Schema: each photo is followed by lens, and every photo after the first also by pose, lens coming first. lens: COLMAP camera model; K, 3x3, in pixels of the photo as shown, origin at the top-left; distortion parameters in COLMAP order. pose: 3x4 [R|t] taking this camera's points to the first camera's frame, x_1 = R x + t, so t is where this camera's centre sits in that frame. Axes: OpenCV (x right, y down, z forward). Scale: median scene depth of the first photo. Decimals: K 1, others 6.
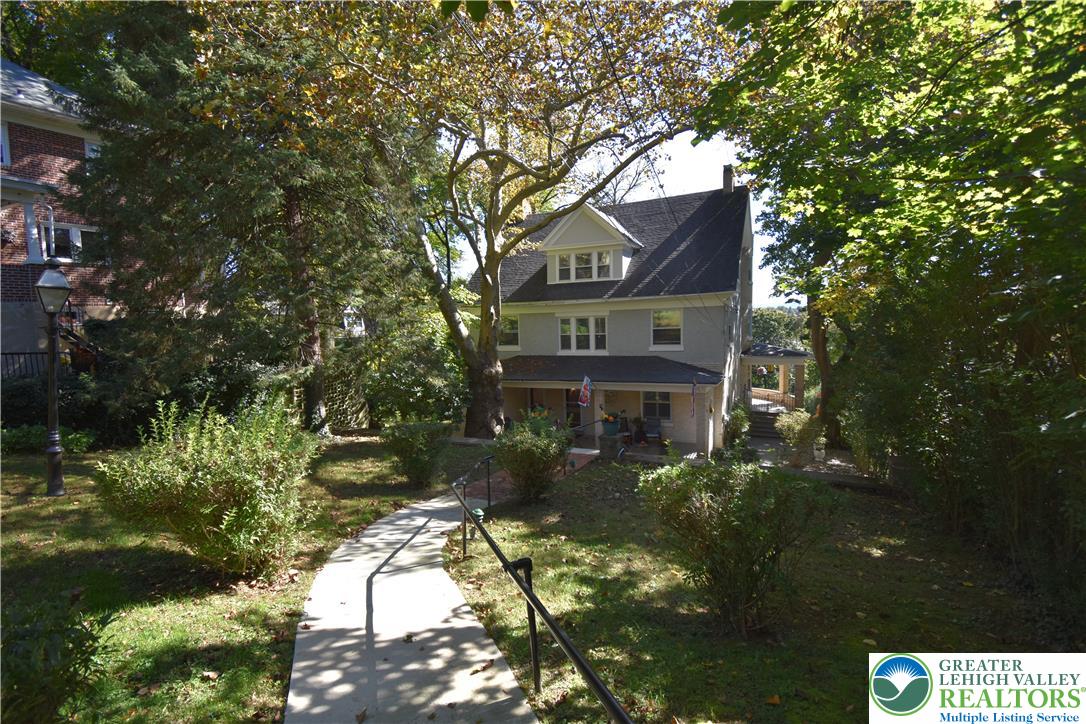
lens RADIAL K [[481.3, 0, 544.8], [0, 481.3, 364.6], [0, 0, 1]] dist [0.034135, -0.034739]
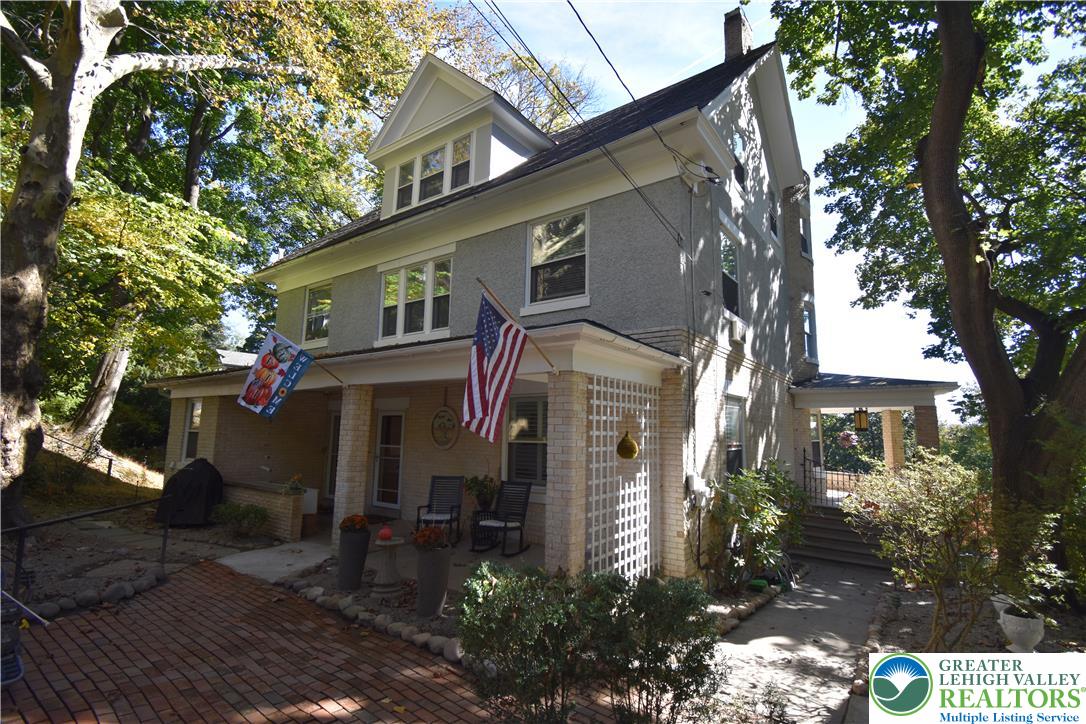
lens RADIAL K [[481.3, 0, 544.8], [0, 481.3, 364.6], [0, 0, 1]] dist [0.034135, -0.034739]
pose [[0.980795, 0.029574, -0.192789, 0.299848], [-0.078399, 0.964848, -0.250842, 0.110164], [0.178594, 0.261139, 0.948636, 0.573272]]
